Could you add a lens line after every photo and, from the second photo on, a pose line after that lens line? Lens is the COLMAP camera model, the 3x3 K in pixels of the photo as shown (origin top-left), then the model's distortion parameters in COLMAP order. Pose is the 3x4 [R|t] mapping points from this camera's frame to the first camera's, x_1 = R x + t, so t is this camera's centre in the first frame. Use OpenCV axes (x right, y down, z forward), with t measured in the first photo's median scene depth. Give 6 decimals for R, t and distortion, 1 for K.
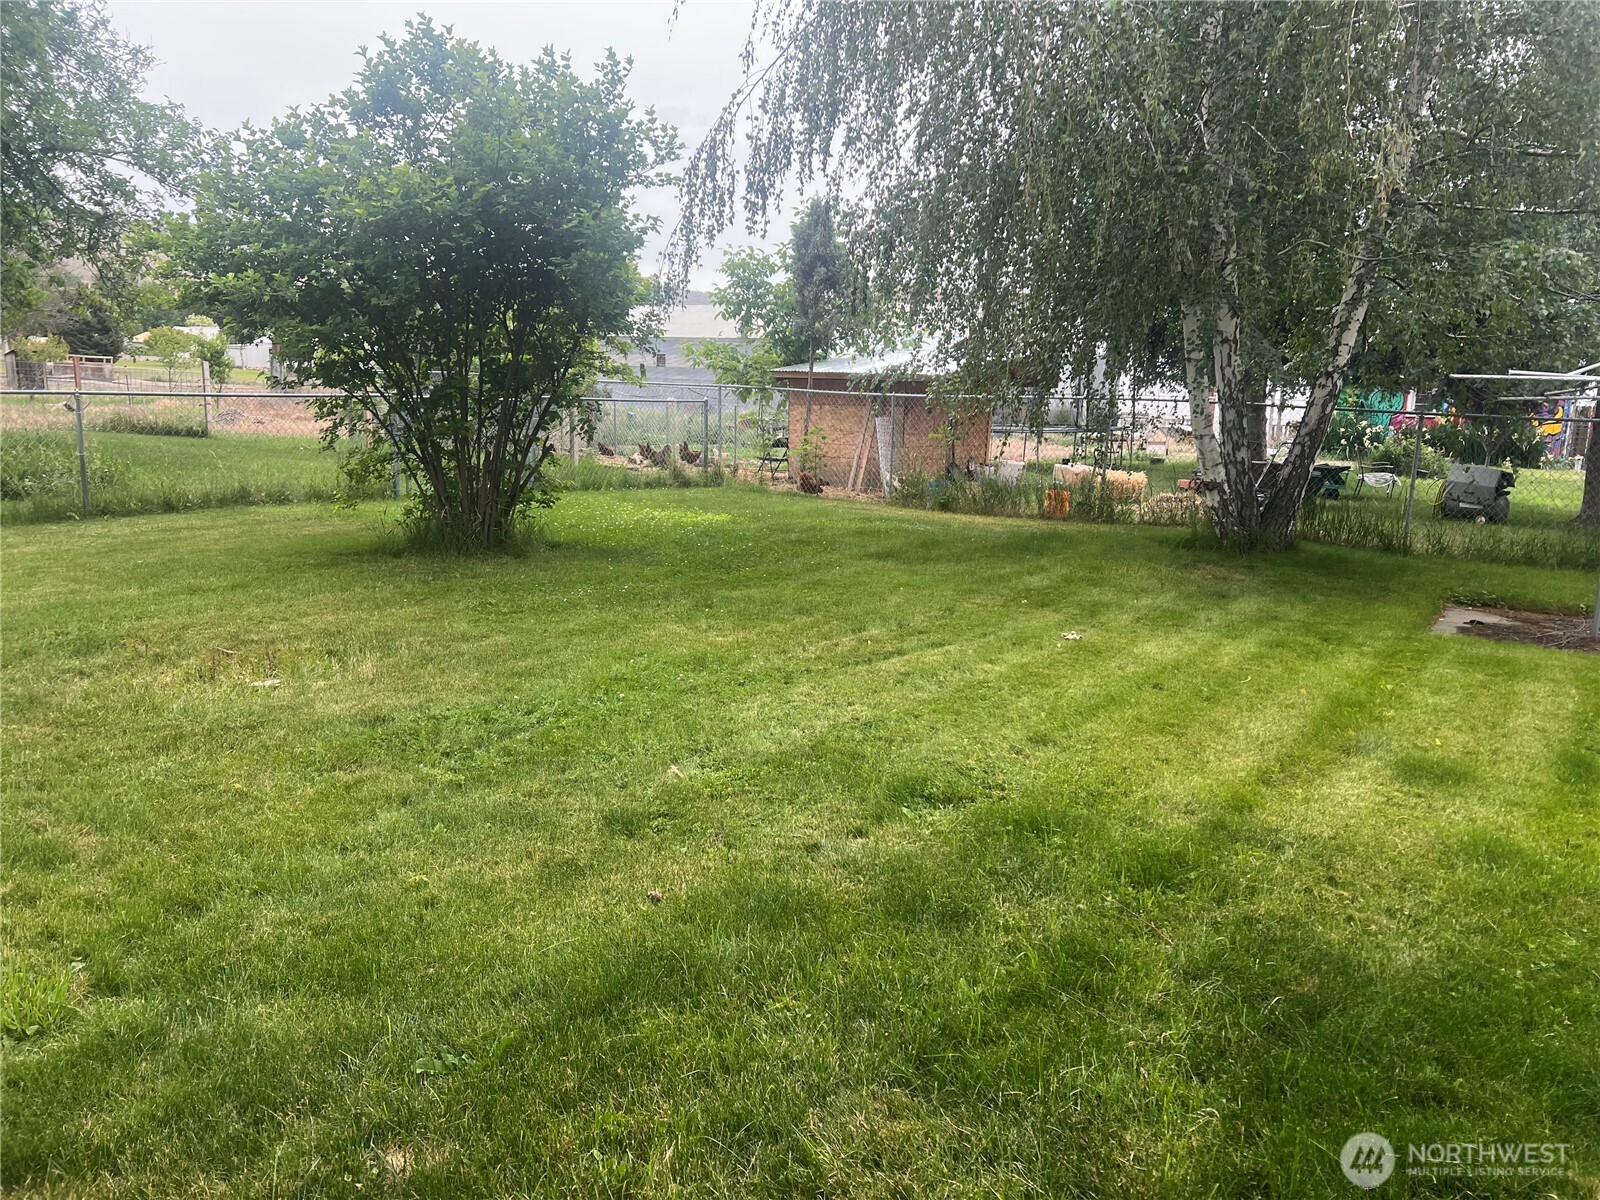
lens RADIAL K [[1207.1, 0, 797.0], [0, 1207.1, 594.6], [0, 0, 1]] dist [0.080649, -0.096757]
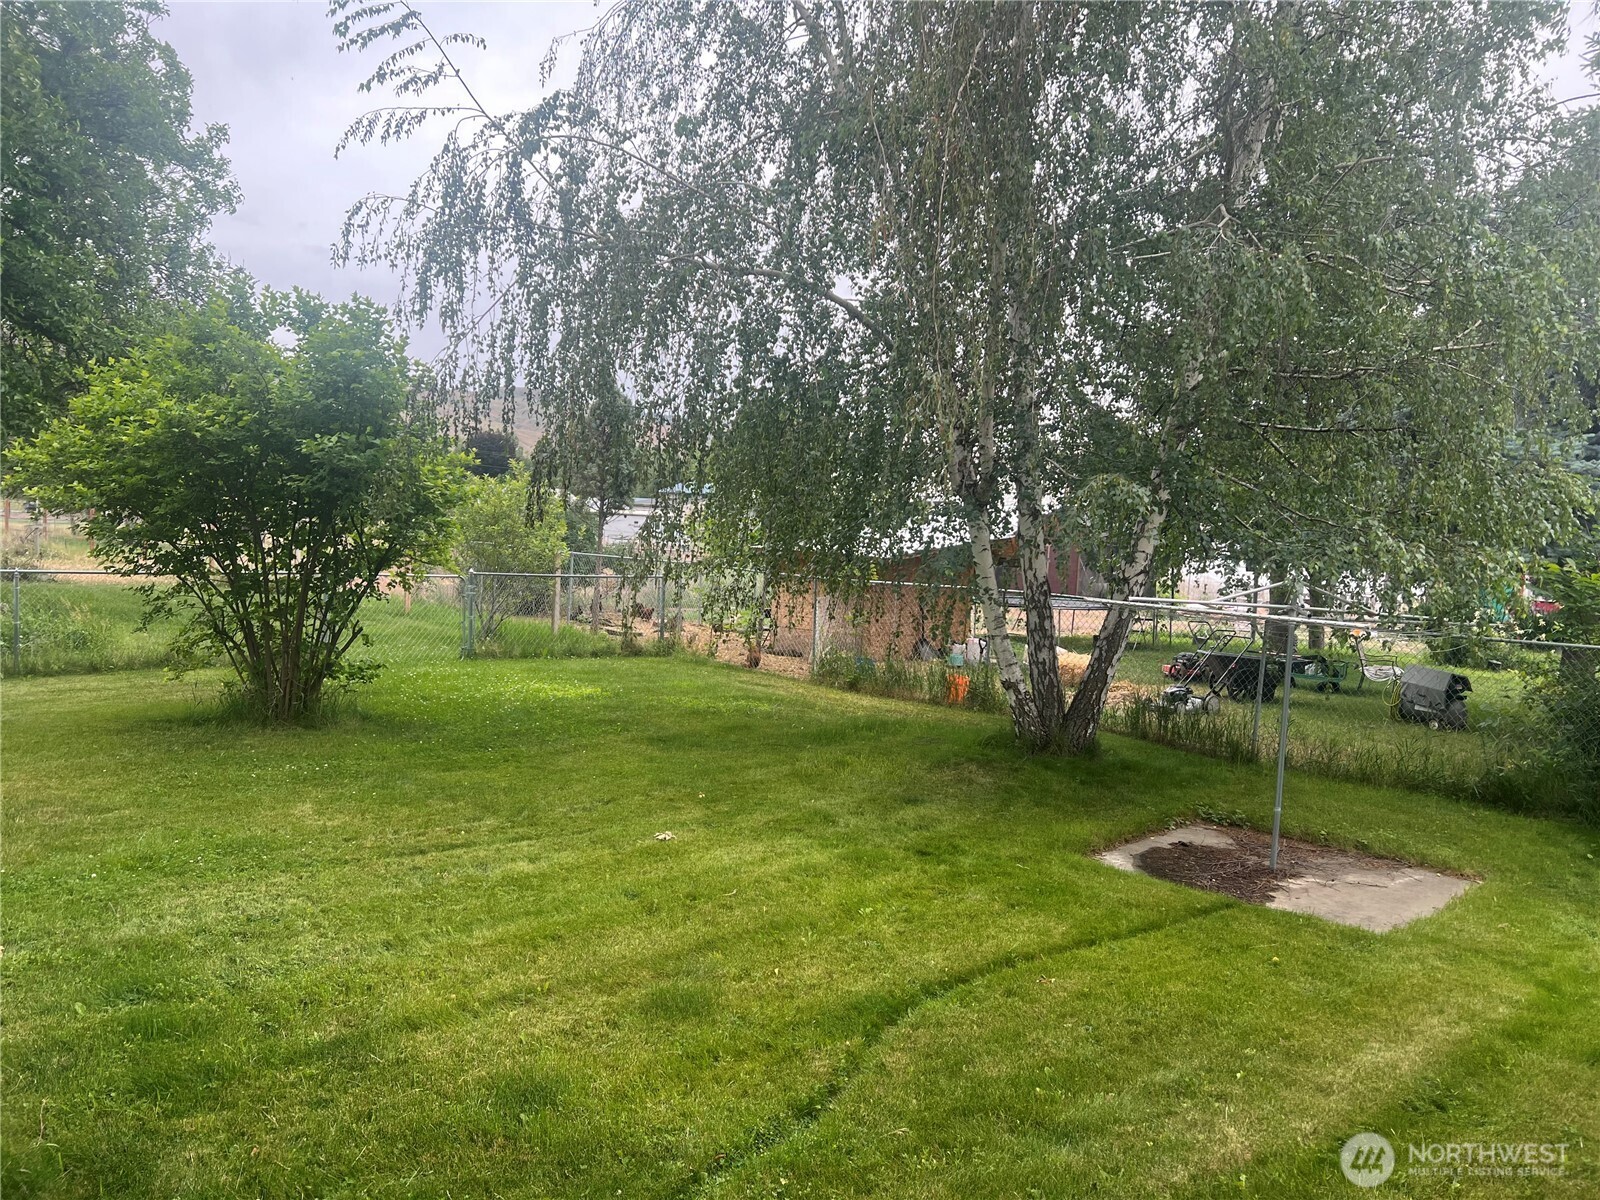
lens RADIAL K [[1211.7, 0, 800.0], [0, 1211.7, 600.0], [0, 0, 1]] dist [0.081609, -0.101574]
pose [[0.985223, 0.028365, -0.168911, 0.334536], [-0.048020, 0.992383, -0.113442, -0.036176], [0.164407, 0.119877, 0.979081, -0.027809]]
